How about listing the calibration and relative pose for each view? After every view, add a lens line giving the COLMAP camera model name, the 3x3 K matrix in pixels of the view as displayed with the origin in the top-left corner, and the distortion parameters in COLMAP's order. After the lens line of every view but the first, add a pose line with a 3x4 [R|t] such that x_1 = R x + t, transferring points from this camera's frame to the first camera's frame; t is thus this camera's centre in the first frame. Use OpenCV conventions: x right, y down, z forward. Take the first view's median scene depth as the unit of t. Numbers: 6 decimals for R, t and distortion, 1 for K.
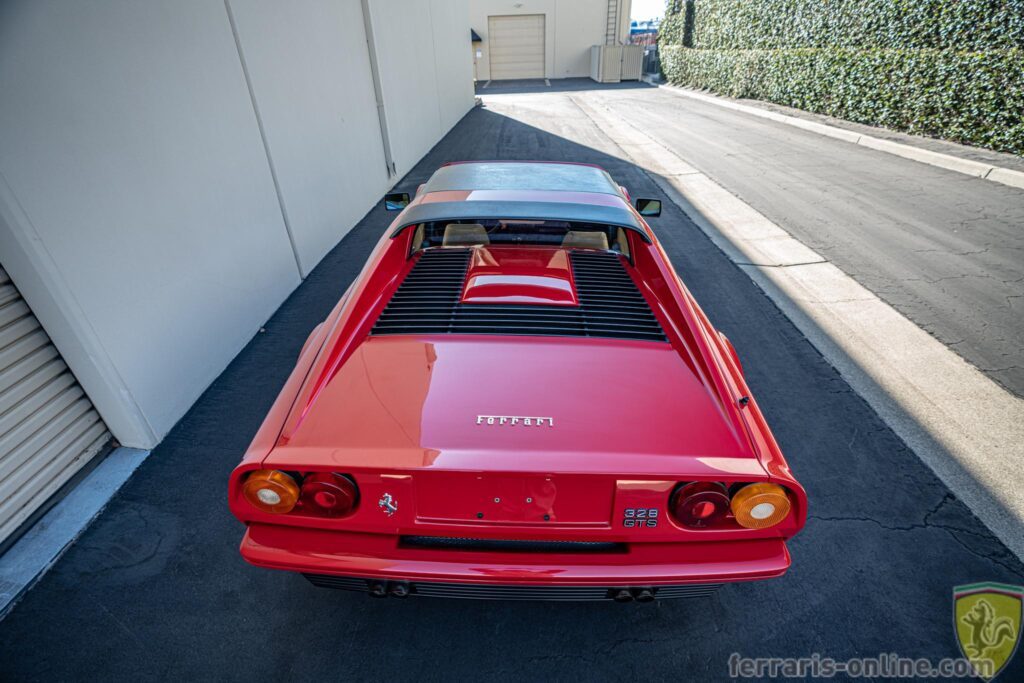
lens RADIAL K [[461.0, 0, 514.2], [0, 461.0, 341.2], [0, 0, 1]] dist [-0.049444, 0.014620]
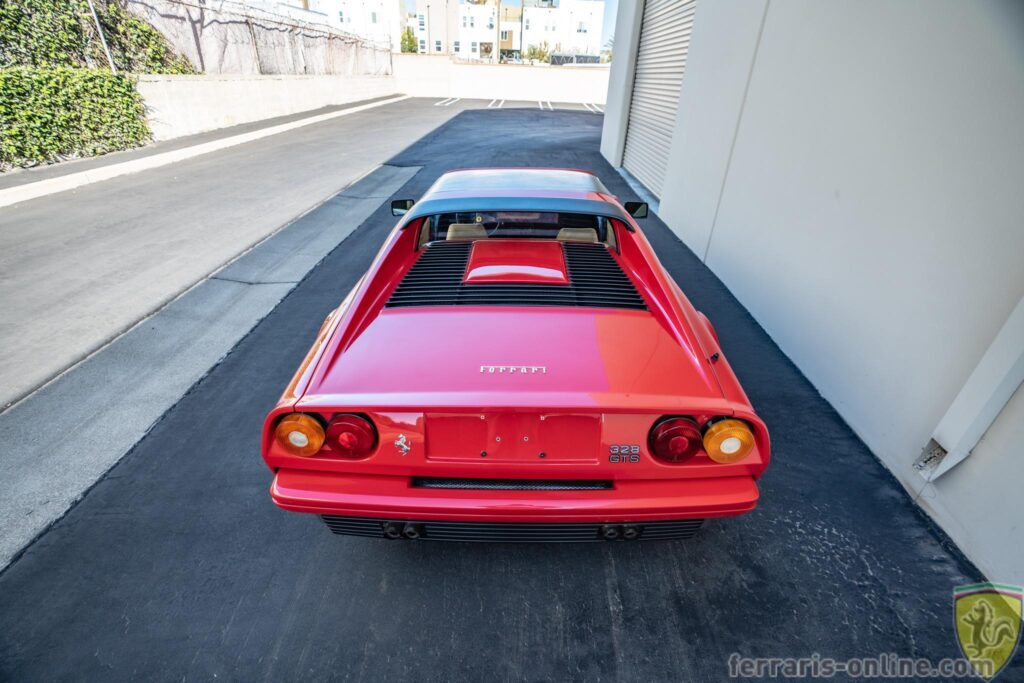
lens RADIAL K [[459.9, 0, 510.0], [0, 459.9, 344.7], [0, 0, 1]] dist [-0.043716, 0.007324]
pose [[-0.999895, -0.013578, -0.005013, 0.019937], [-0.010607, 0.451727, 0.892093, -0.491471], [-0.009848, 0.892053, -0.451824, 0.777703]]
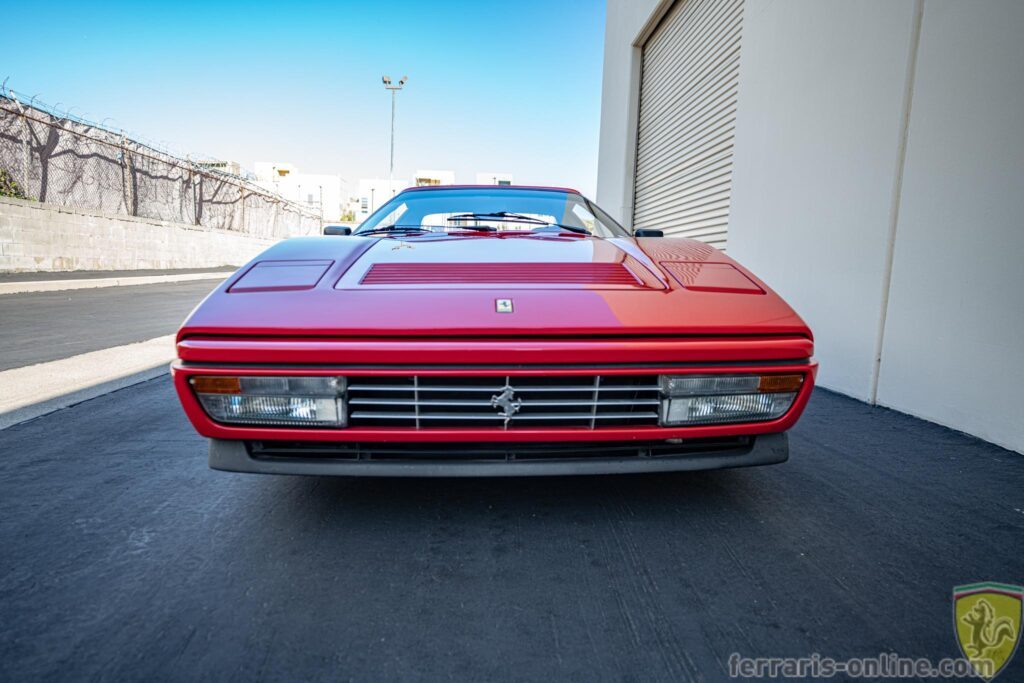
lens RADIAL K [[583.4, 0, 507.6], [0, 583.4, 341.7], [0, 0, 1]] dist [-0.020040, 0.018008]
pose [[-0.997348, -0.004553, -0.072642, 0.021898], [-0.050012, 0.767987, 0.638510, -0.286531], [0.052881, 0.640449, -0.766178, 0.666324]]
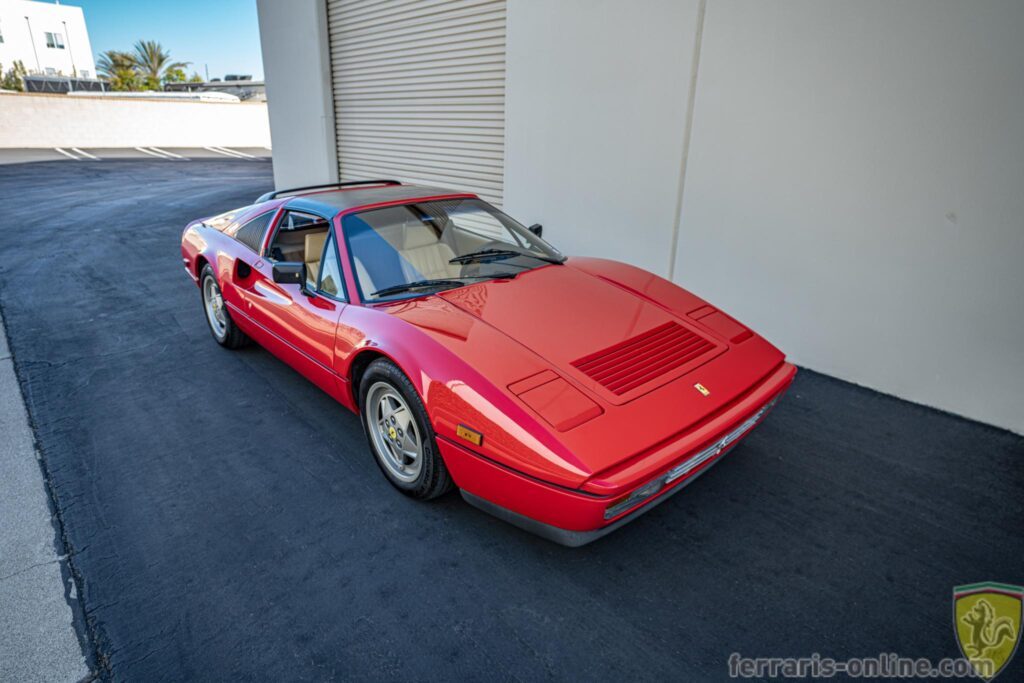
lens RADIAL K [[583.4, 0, 507.4], [0, 583.4, 345.5], [0, 0, 1]] dist [-0.020040, 0.018008]
pose [[-0.724490, 0.250305, -0.642231, 0.239449], [-0.375146, 0.638465, 0.672033, -0.351987], [0.578256, 0.727812, -0.368661, 0.574560]]
